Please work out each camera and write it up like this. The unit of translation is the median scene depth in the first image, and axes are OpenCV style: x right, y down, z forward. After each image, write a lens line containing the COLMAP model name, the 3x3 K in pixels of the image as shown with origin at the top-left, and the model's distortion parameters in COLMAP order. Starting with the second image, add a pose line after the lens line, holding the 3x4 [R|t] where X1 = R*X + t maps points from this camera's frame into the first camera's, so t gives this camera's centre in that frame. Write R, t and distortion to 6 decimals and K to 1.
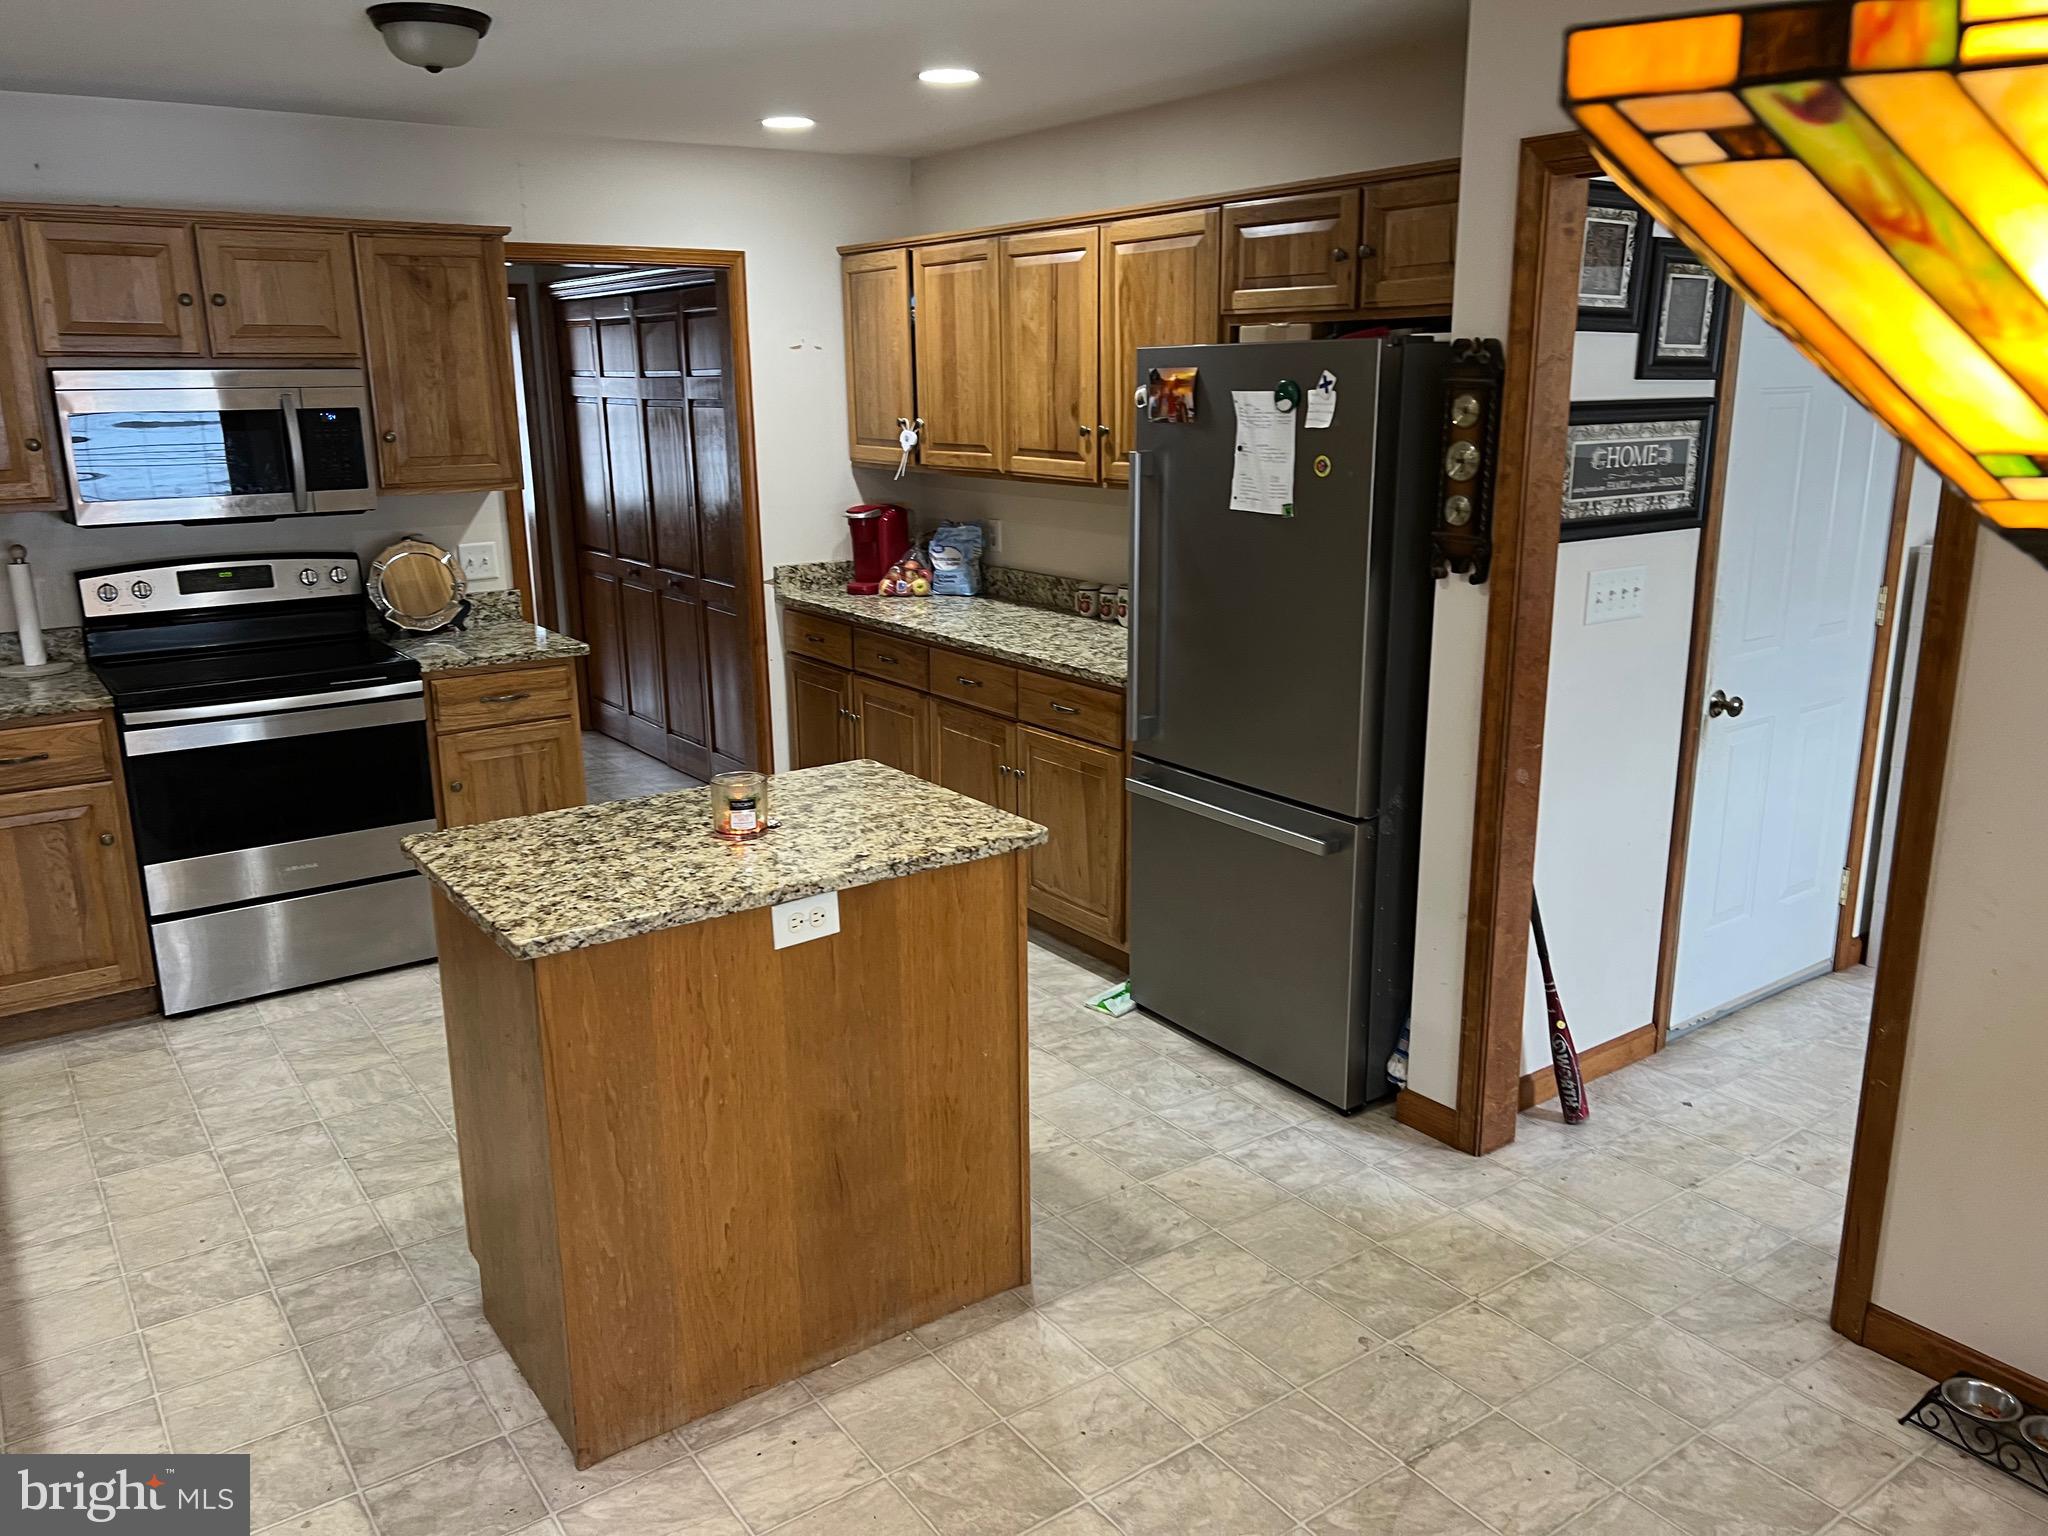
lens RADIAL K [[1523.0, 0, 1019.3], [0, 1523.0, 774.1], [0, 0, 1]] dist [0.055855, -0.068972]
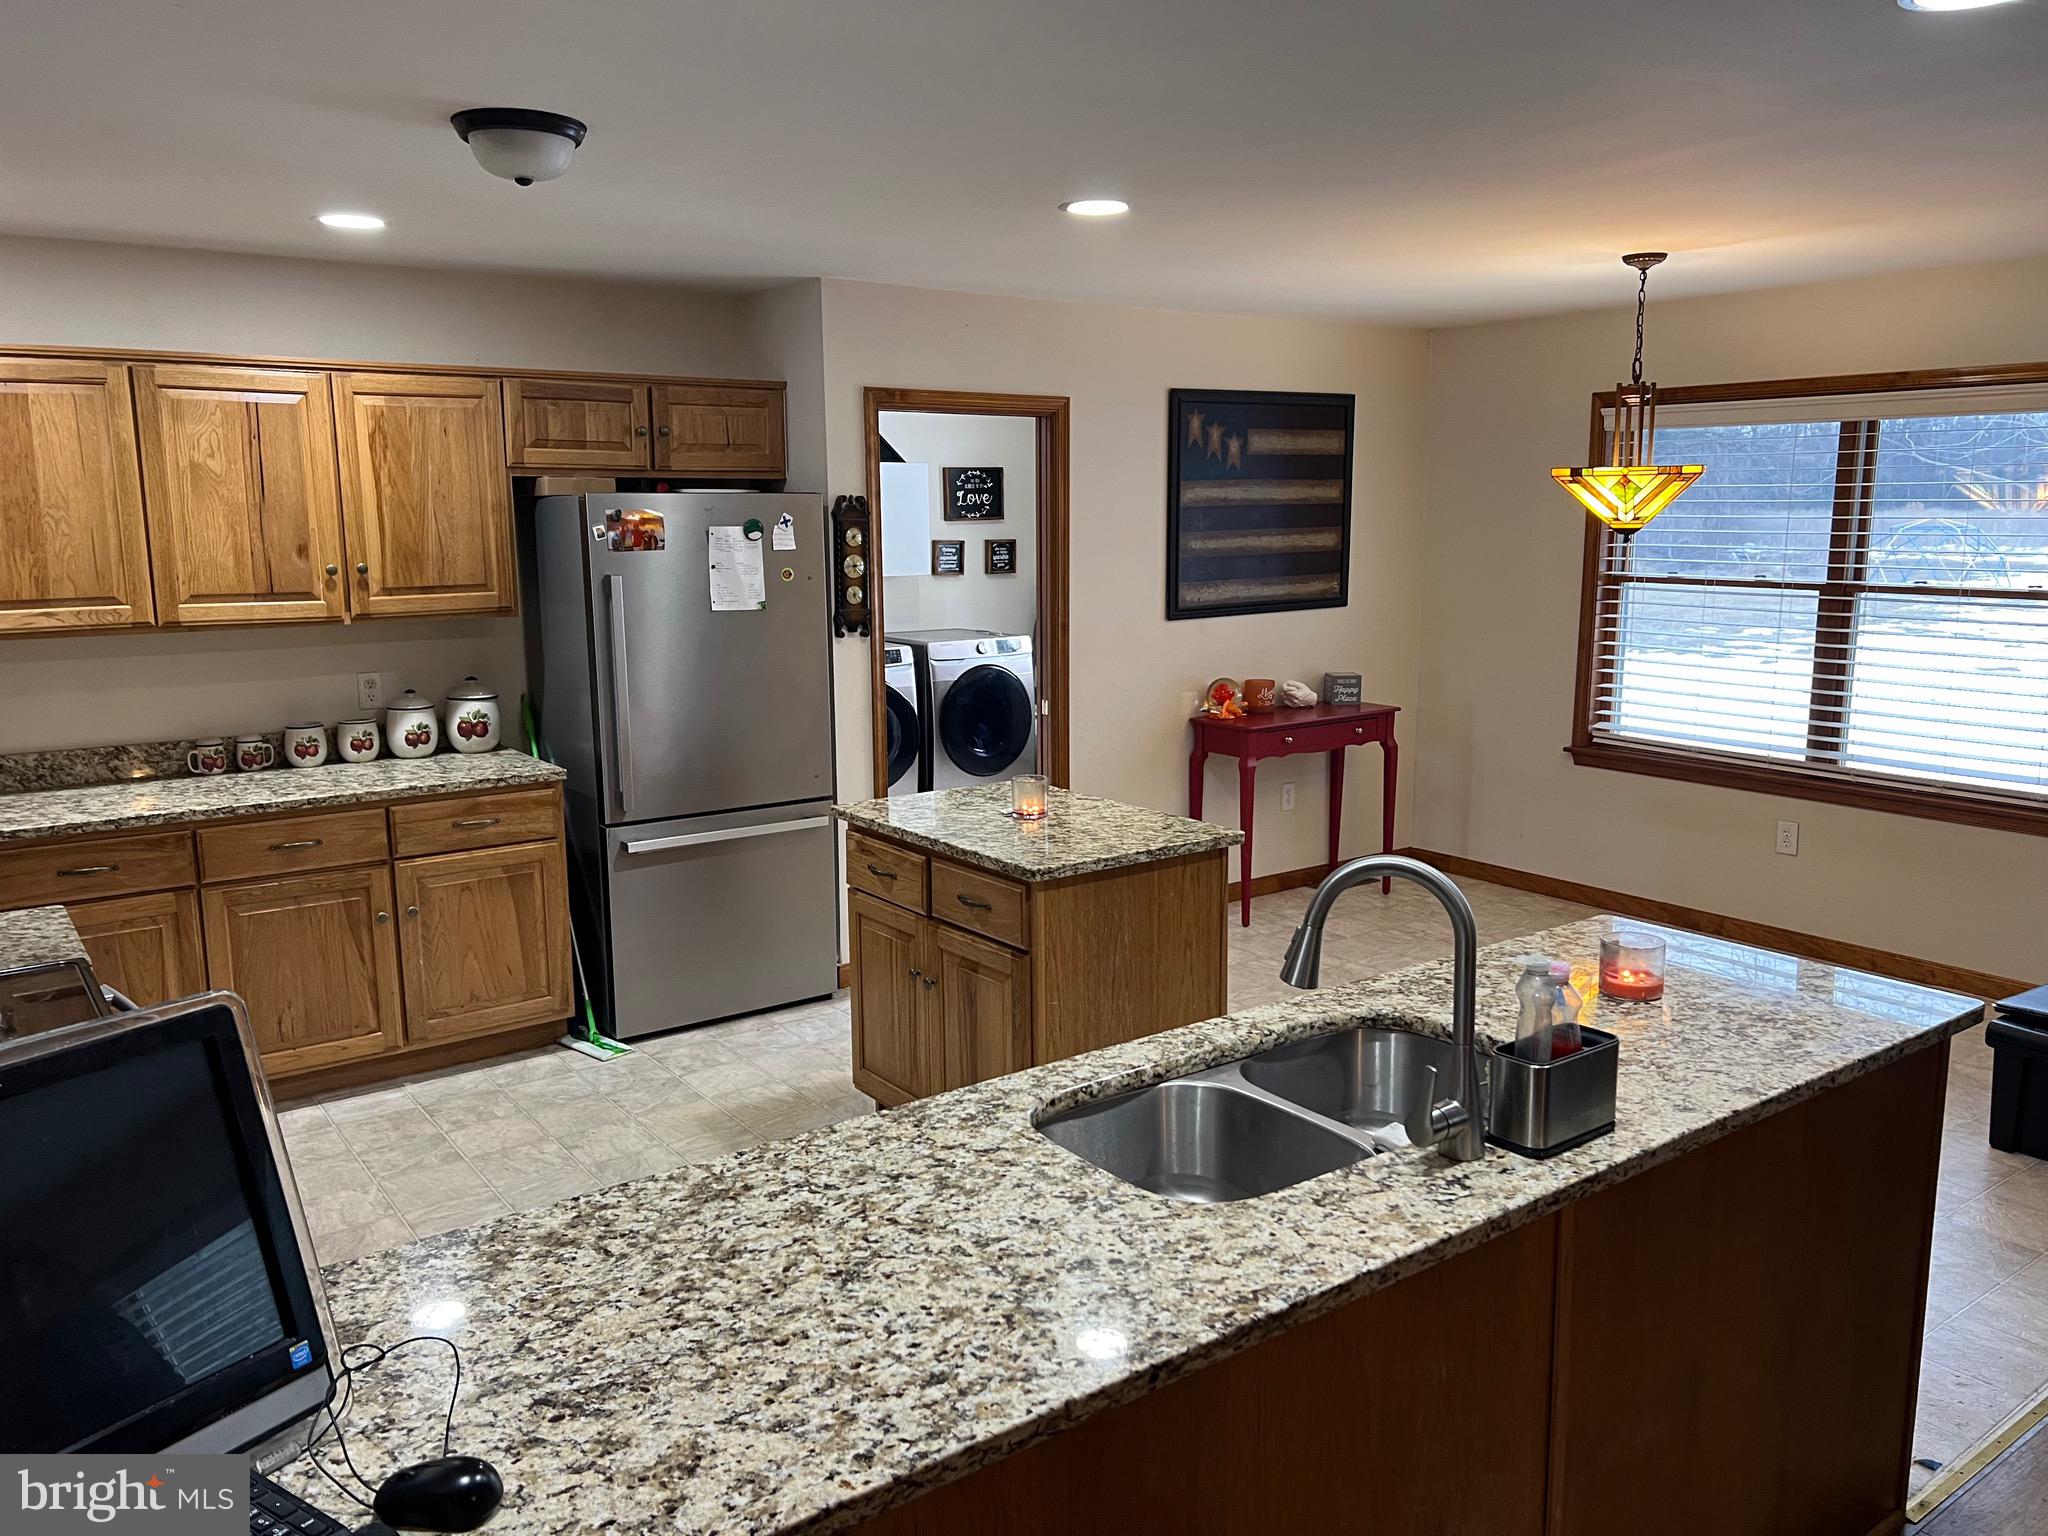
lens RADIAL K [[1545.5, 0, 1024.0], [0, 1545.5, 768.0], [0, 0, 1]] dist [0.068179, -0.079033]
pose [[-0.017252, -0.160339, 0.986911, -1.194842], [0.257799, 0.952971, 0.159331, -0.177356], [-0.966044, 0.257174, 0.024894, 0.687372]]
